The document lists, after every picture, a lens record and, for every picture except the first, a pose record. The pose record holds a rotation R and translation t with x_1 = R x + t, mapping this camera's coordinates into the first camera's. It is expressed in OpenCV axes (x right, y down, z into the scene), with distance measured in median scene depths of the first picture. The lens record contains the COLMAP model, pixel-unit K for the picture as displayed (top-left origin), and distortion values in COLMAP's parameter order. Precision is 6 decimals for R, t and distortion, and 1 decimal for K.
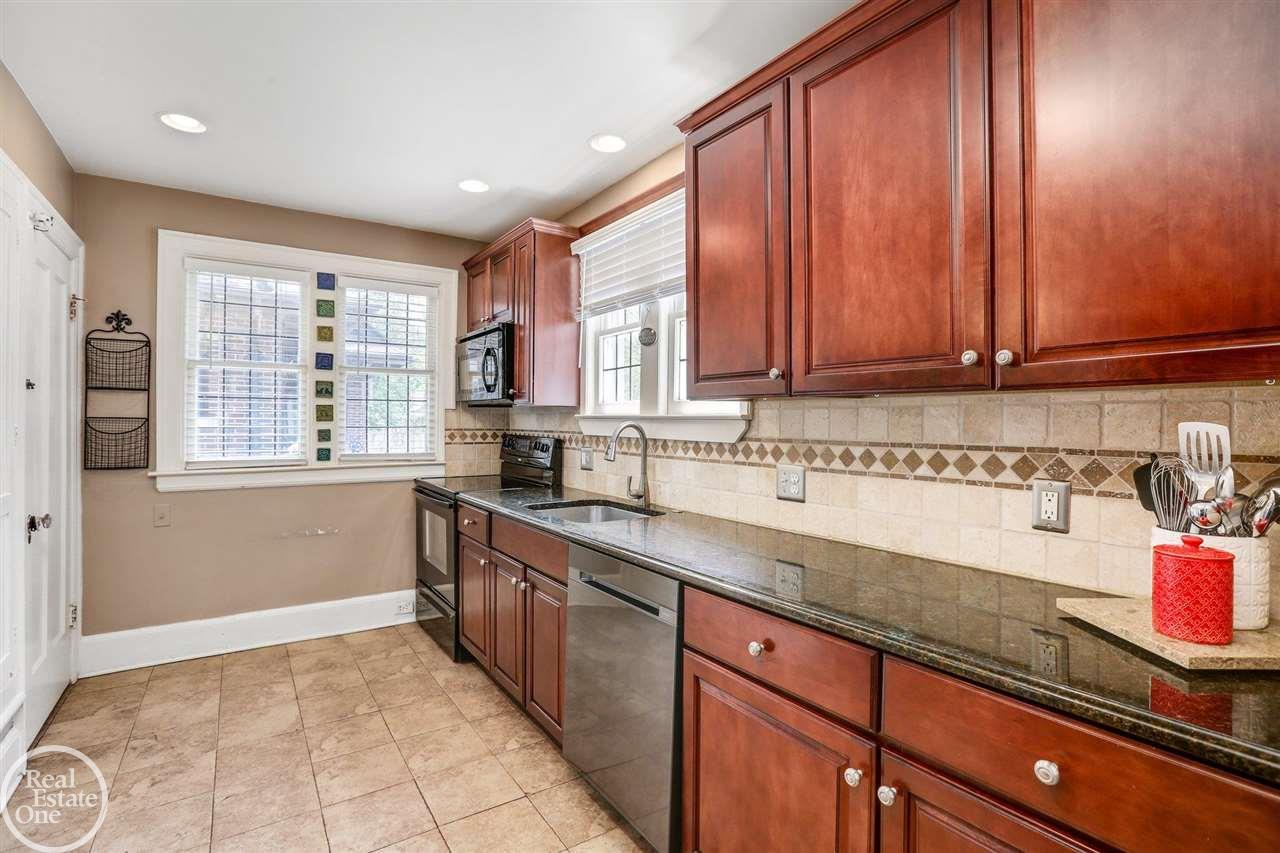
lens RADIAL K [[606.8, 0, 642.2], [0, 606.8, 427.4], [0, 0, 1]] dist [-0.036131, 0.011911]
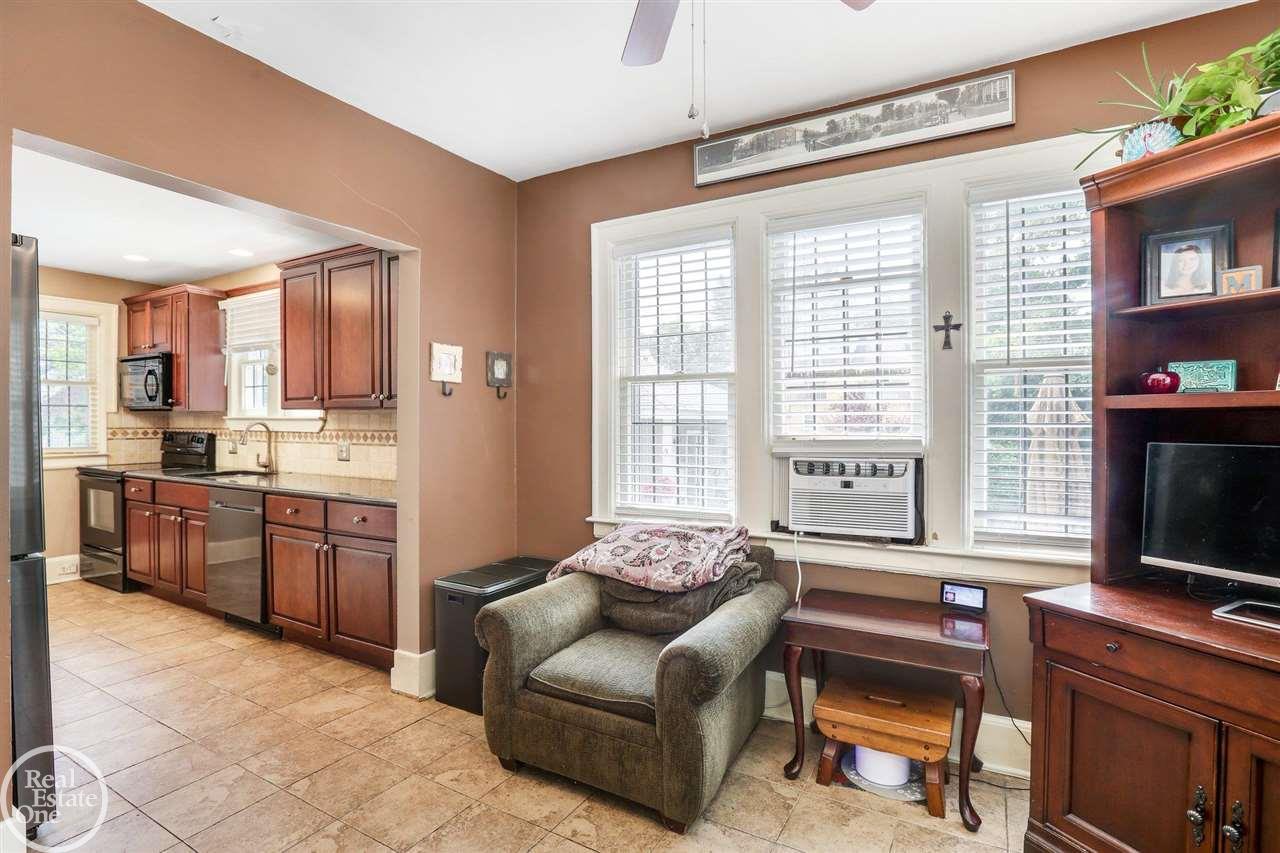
lens RADIAL K [[606.8, 0, 659.0], [0, 606.8, 424.7], [0, 0, 1]] dist [-0.036131, 0.011911]
pose [[0.891451, -0.011230, 0.452978, 0.197477], [0.011315, 0.999933, 0.002523, 0.007764], [-0.452976, 0.002877, 0.891518, -0.872254]]
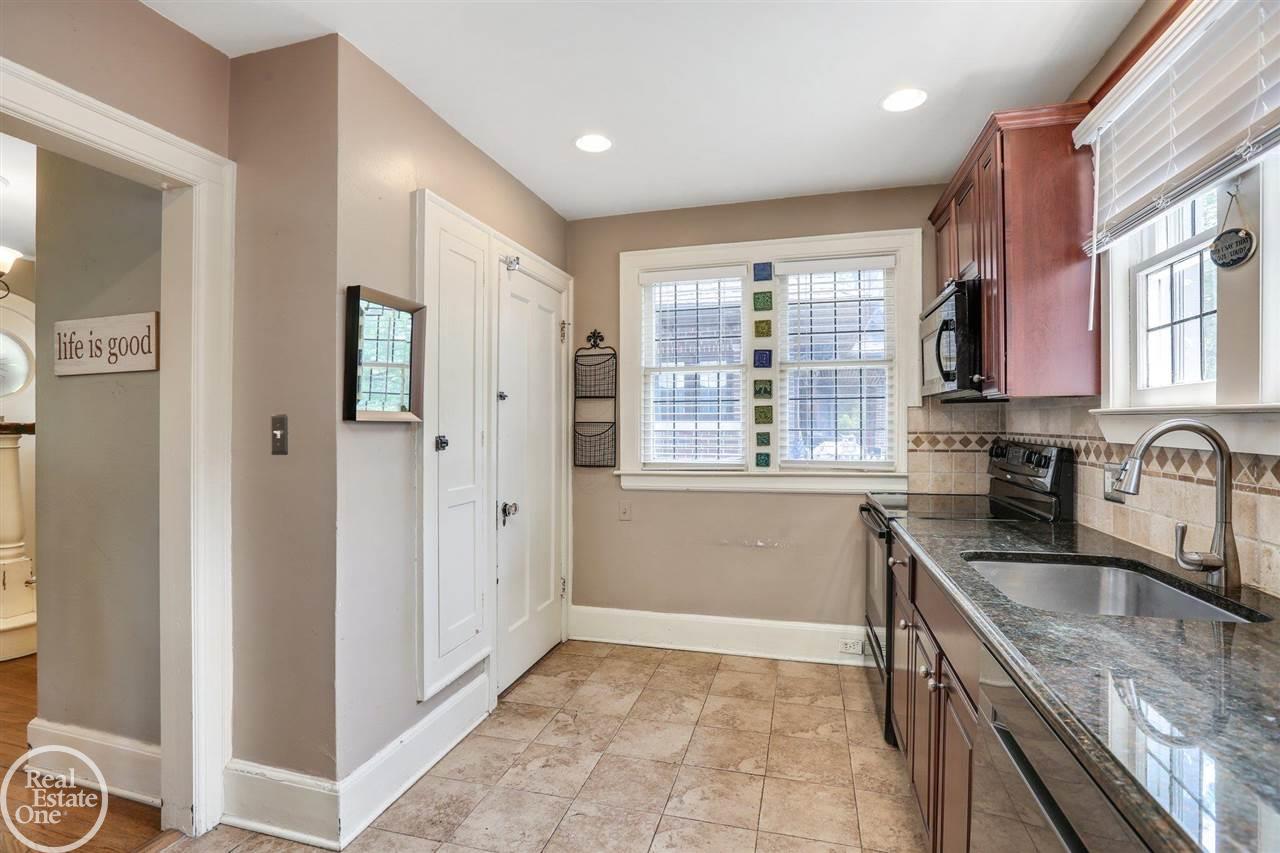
lens RADIAL K [[606.8, 0, 617.4], [0, 606.8, 429.0], [0, 0, 1]] dist [-0.036131, 0.011911]
pose [[0.623640, -0.002431, -0.781708, 0.067551], [0.002086, 0.999997, -0.001445, -0.001412], [0.781709, -0.000730, 0.623643, 0.284504]]
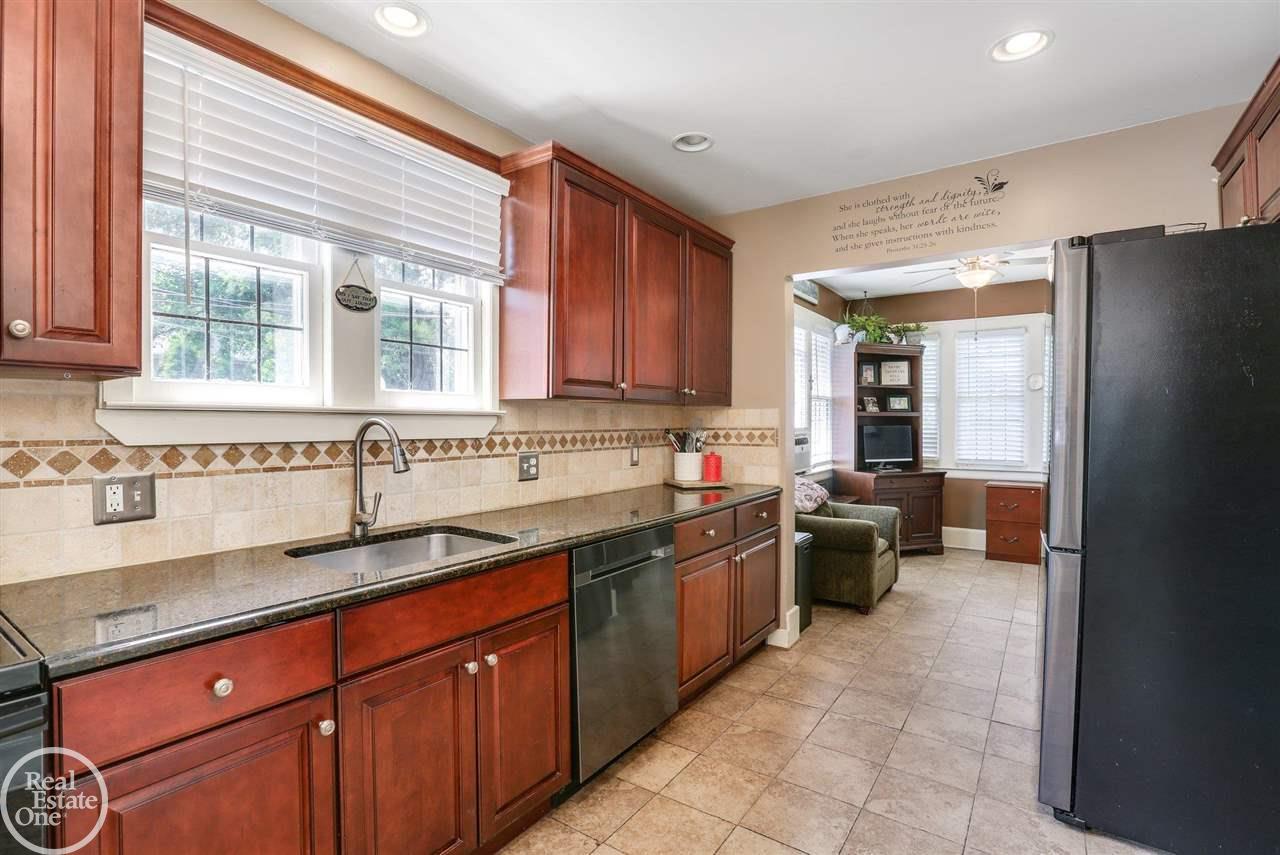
lens RADIAL K [[606.8, 0, 641.8], [0, 606.8, 423.6], [0, 0, 1]] dist [-0.036131, 0.011911]
pose [[-0.363686, -0.016719, 0.931372, -0.722355], [0.000083, 0.999838, 0.017980, -0.013346], [-0.931522, 0.006616, -0.363625, 0.888246]]
